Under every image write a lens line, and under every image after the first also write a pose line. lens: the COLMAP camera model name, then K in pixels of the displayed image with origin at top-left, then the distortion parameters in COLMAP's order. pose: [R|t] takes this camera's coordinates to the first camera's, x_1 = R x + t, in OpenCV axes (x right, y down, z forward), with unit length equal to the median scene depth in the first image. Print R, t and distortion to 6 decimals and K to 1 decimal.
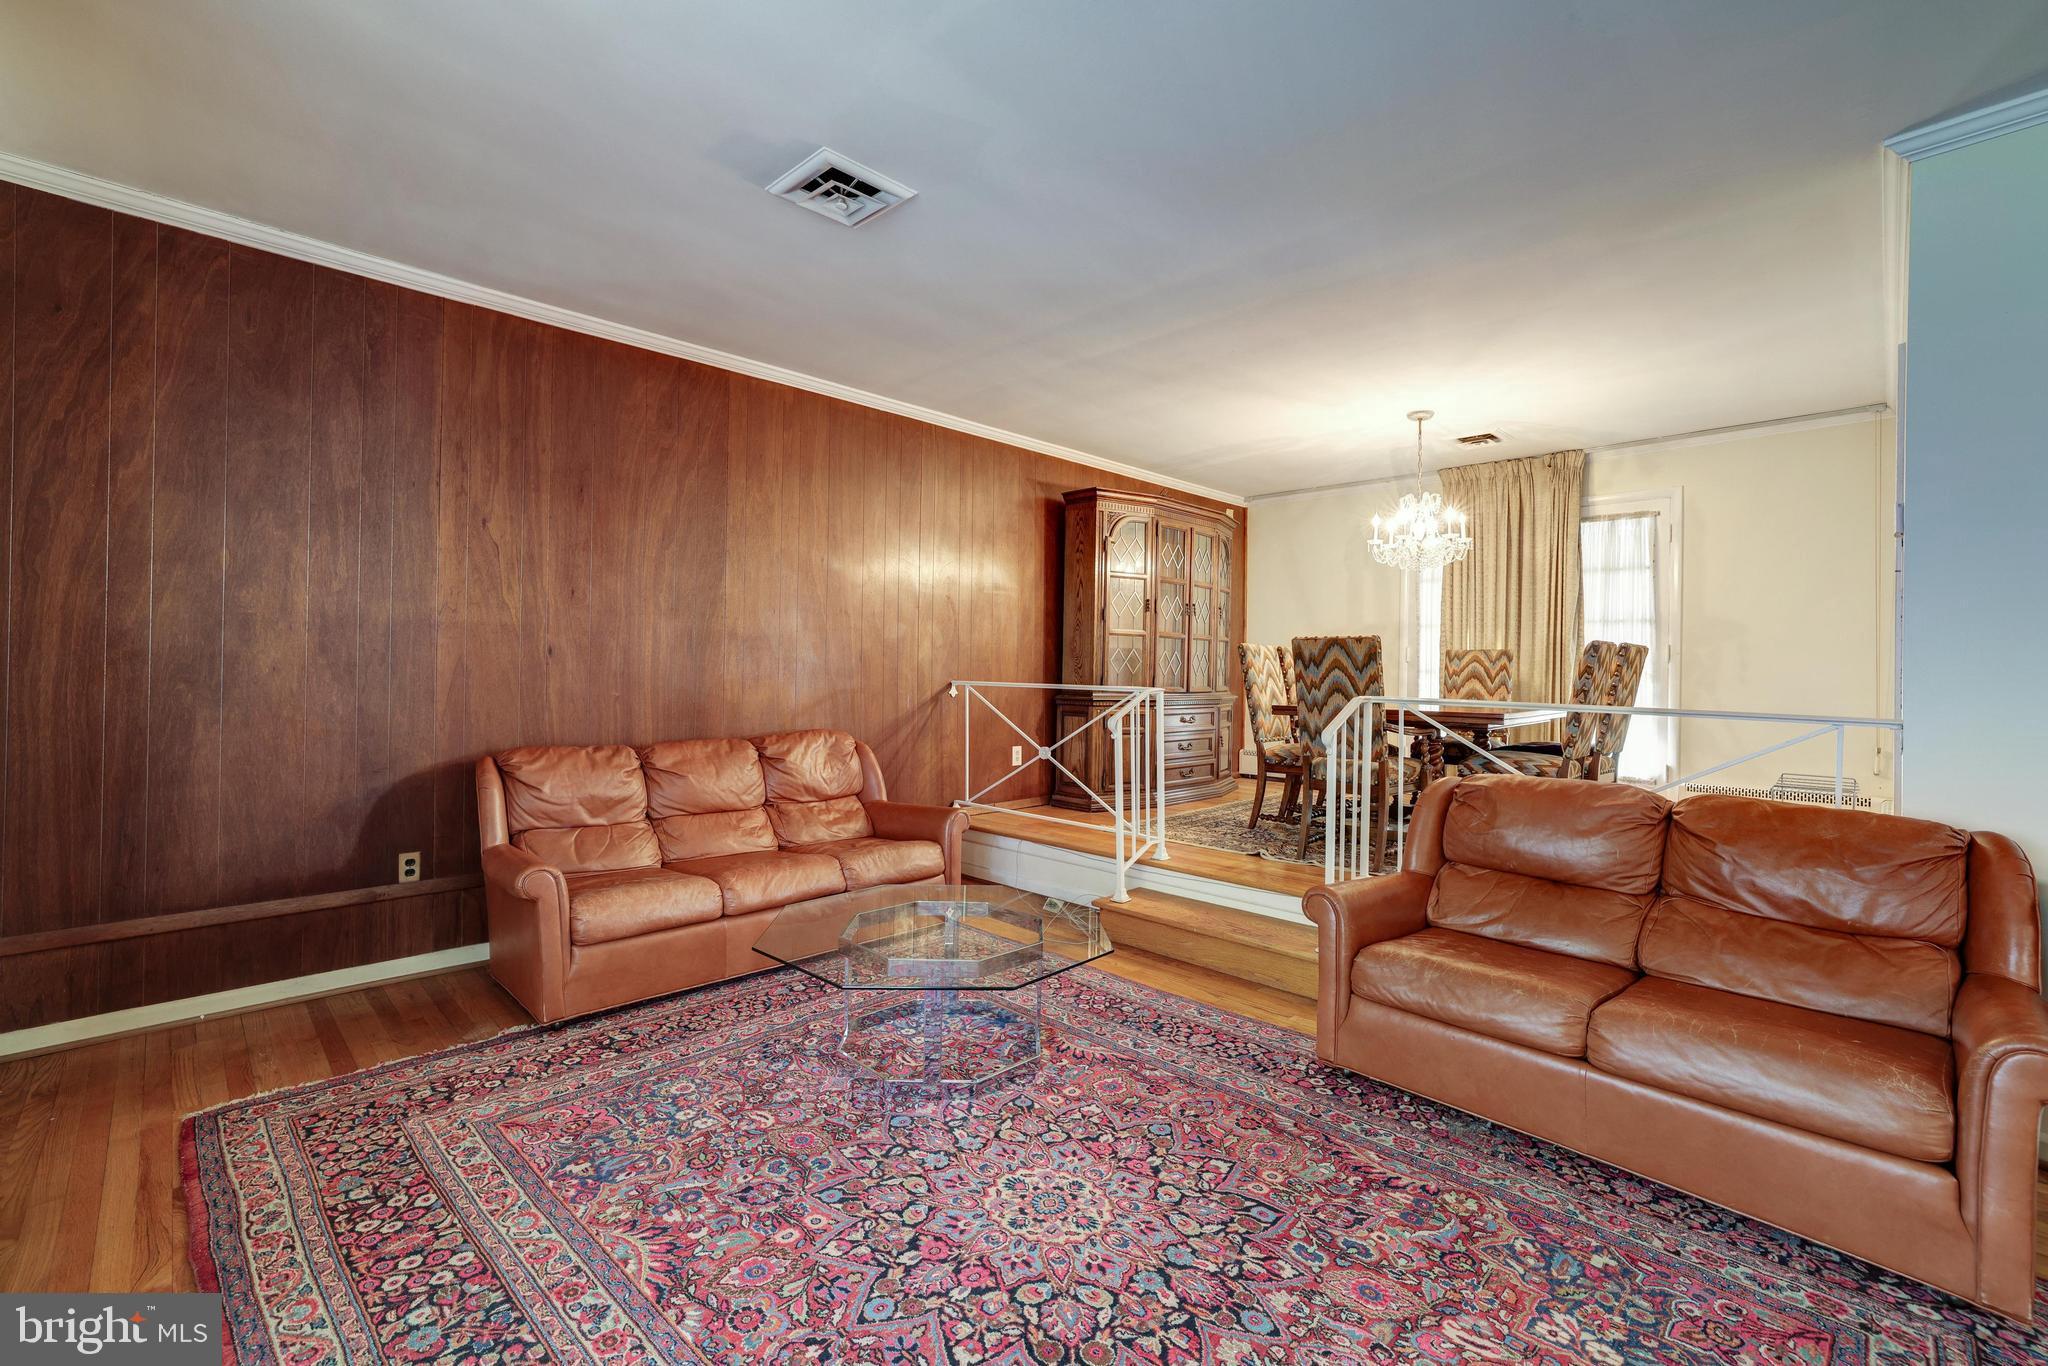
lens RADIAL K [[881.9, 0, 1009.6], [0, 881.9, 663.6], [0, 0, 1]] dist [-0.032454, 0.018956]
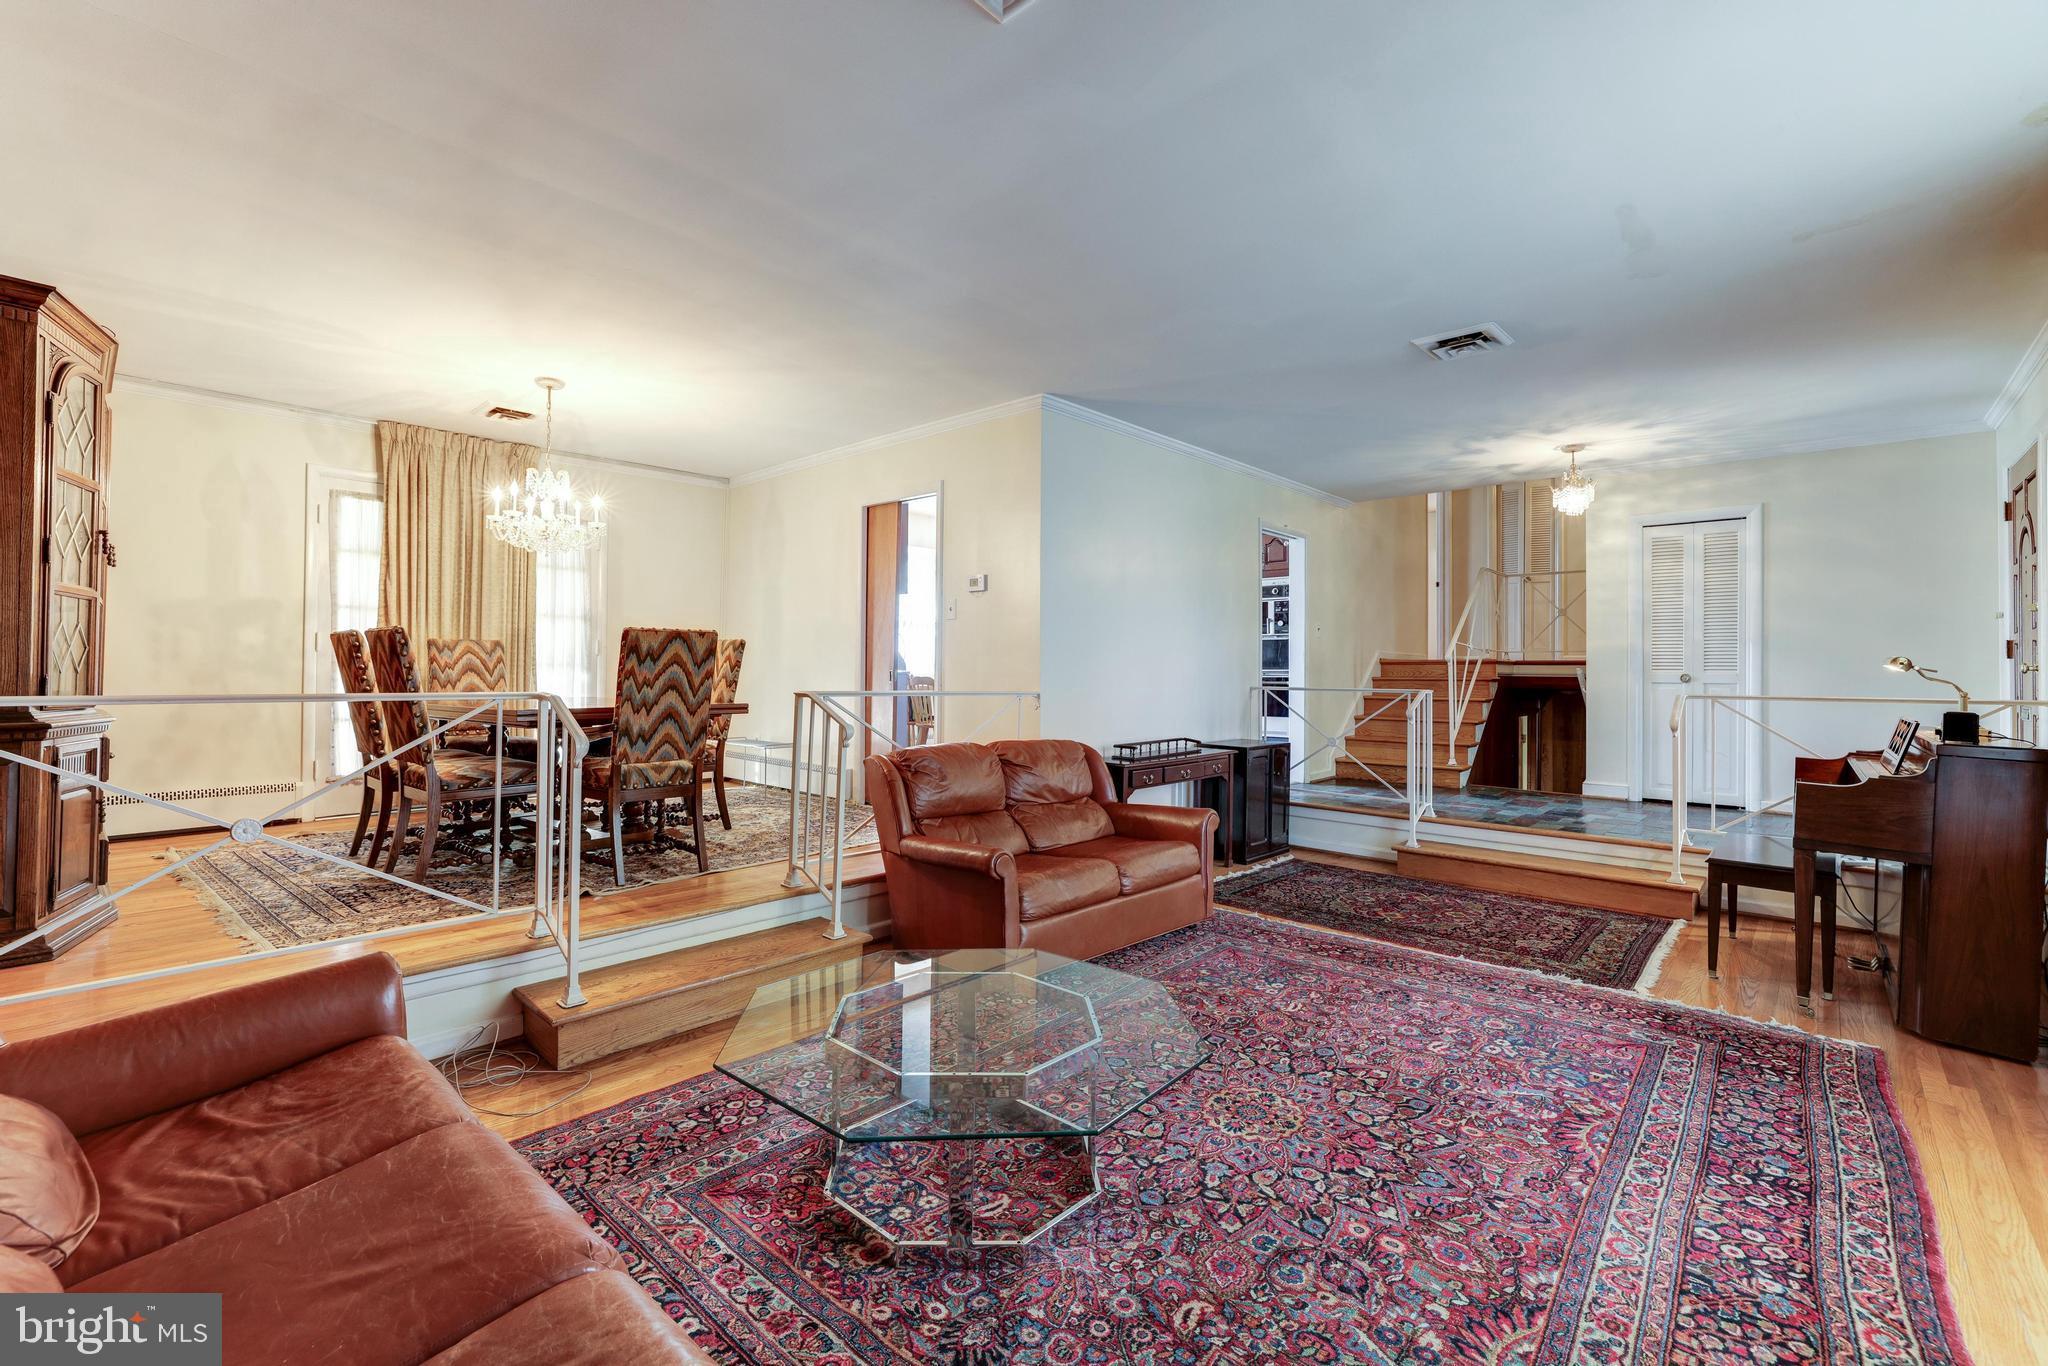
lens RADIAL K [[881.9, 0, 1009.6], [0, 881.9, 663.6], [0, 0, 1]] dist [-0.032454, 0.018956]
pose [[-0.046192, -0.004948, 0.998920, -0.656171], [-0.014156, 0.999891, 0.004299, -0.004477], [-0.998832, -0.013942, -0.046257, 0.797501]]
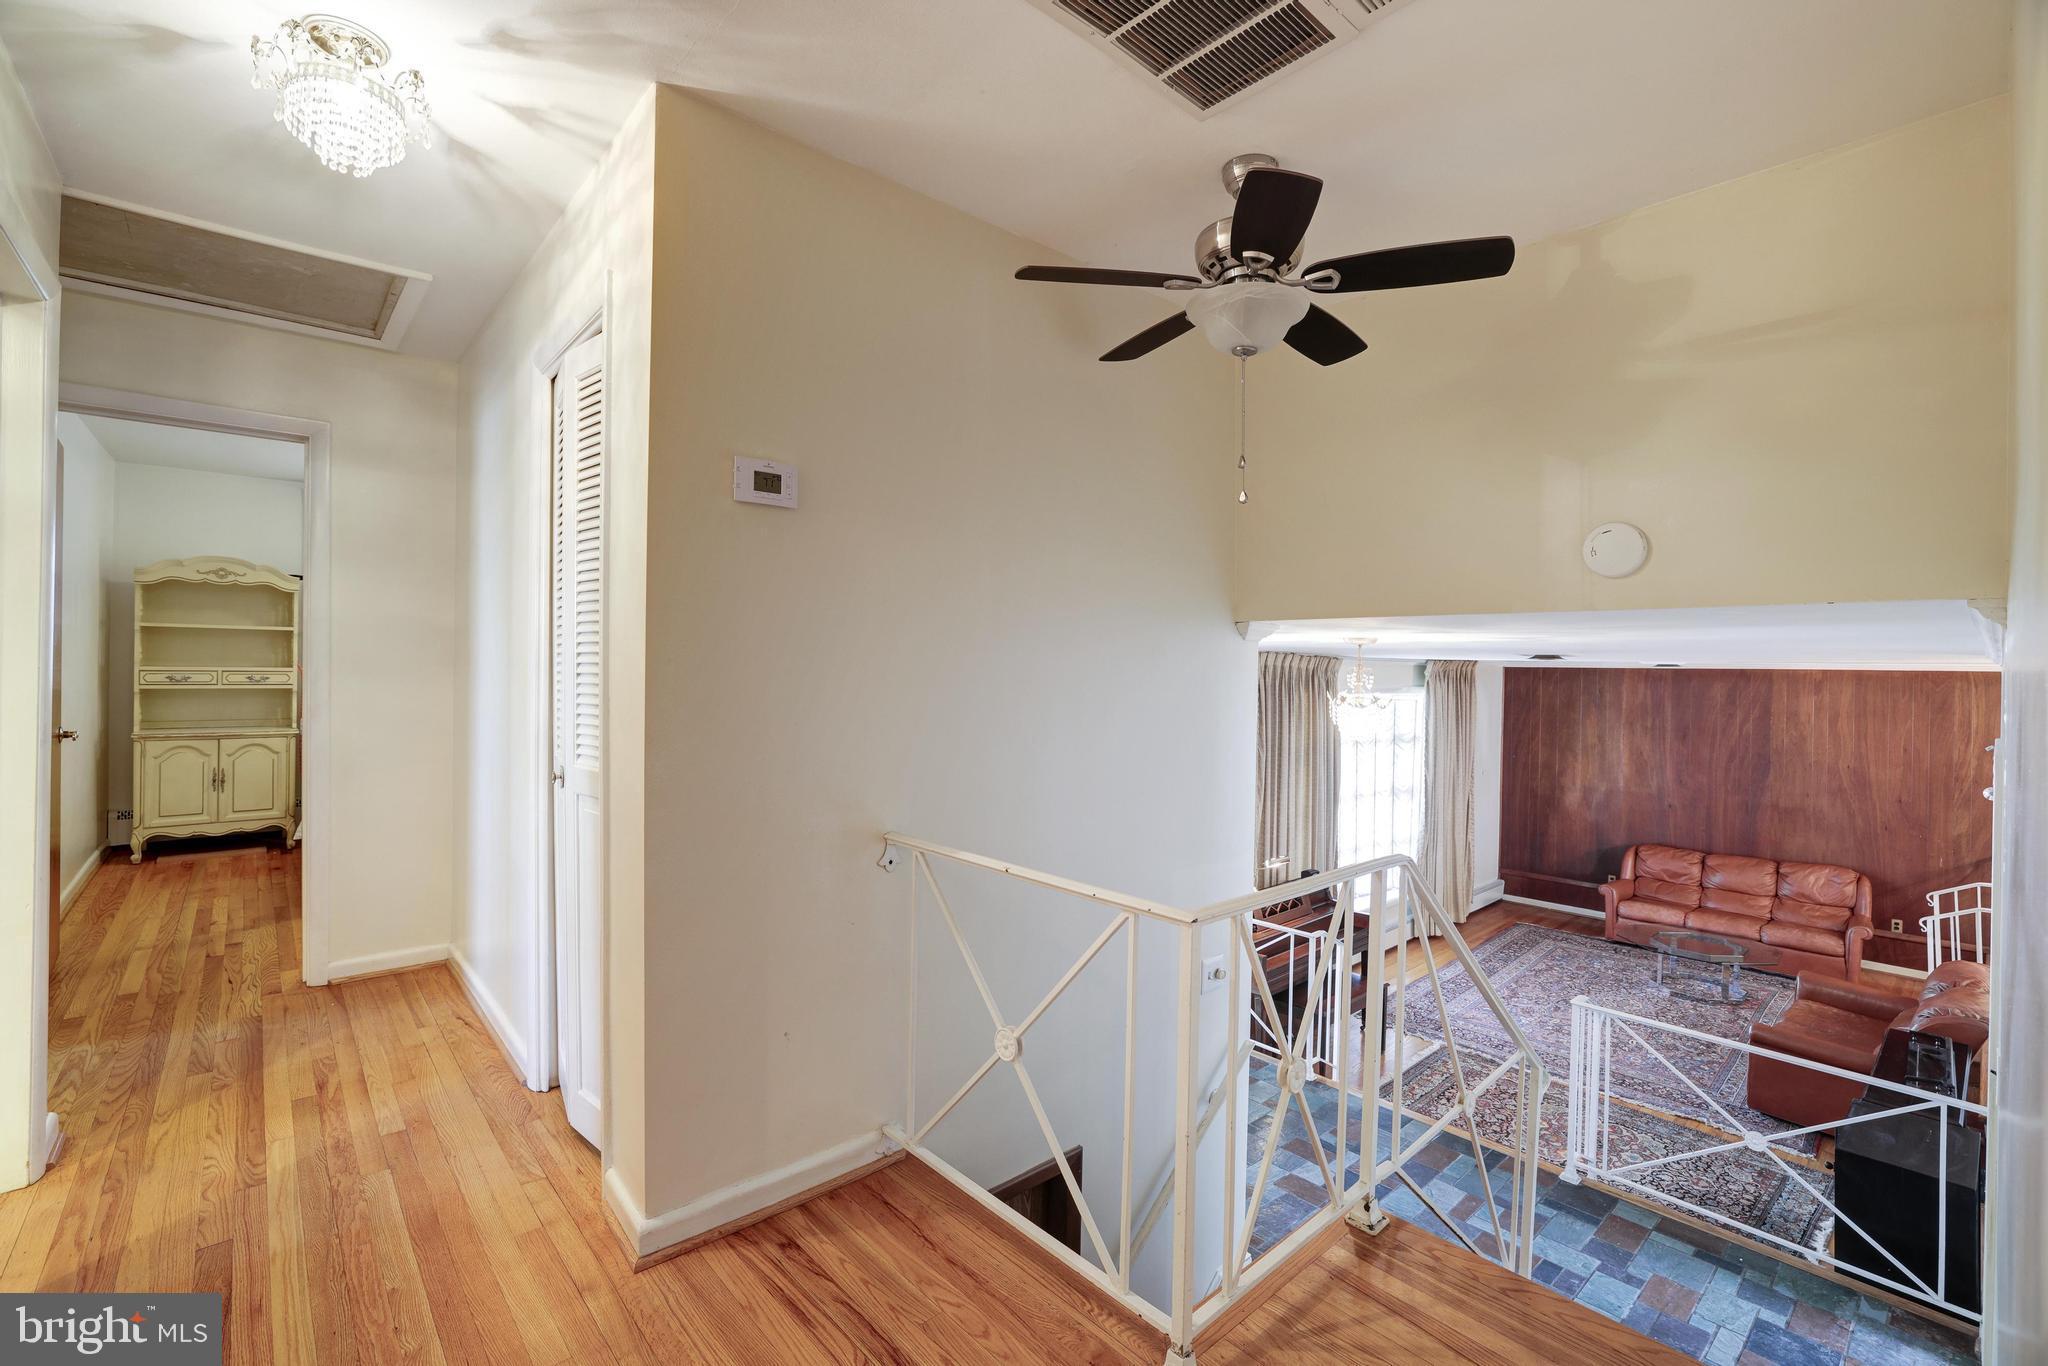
lens RADIAL K [[890.7, 0, 1009.3], [0, 890.7, 664.2], [0, 0, 1]] dist [-0.043970, 0.015133]
pose [[-0.052674, -0.016121, -0.998482, 2.072050], [-0.008946, 0.999837, -0.015670, -0.369446], [0.998572, 0.008107, -0.052809, -0.716170]]
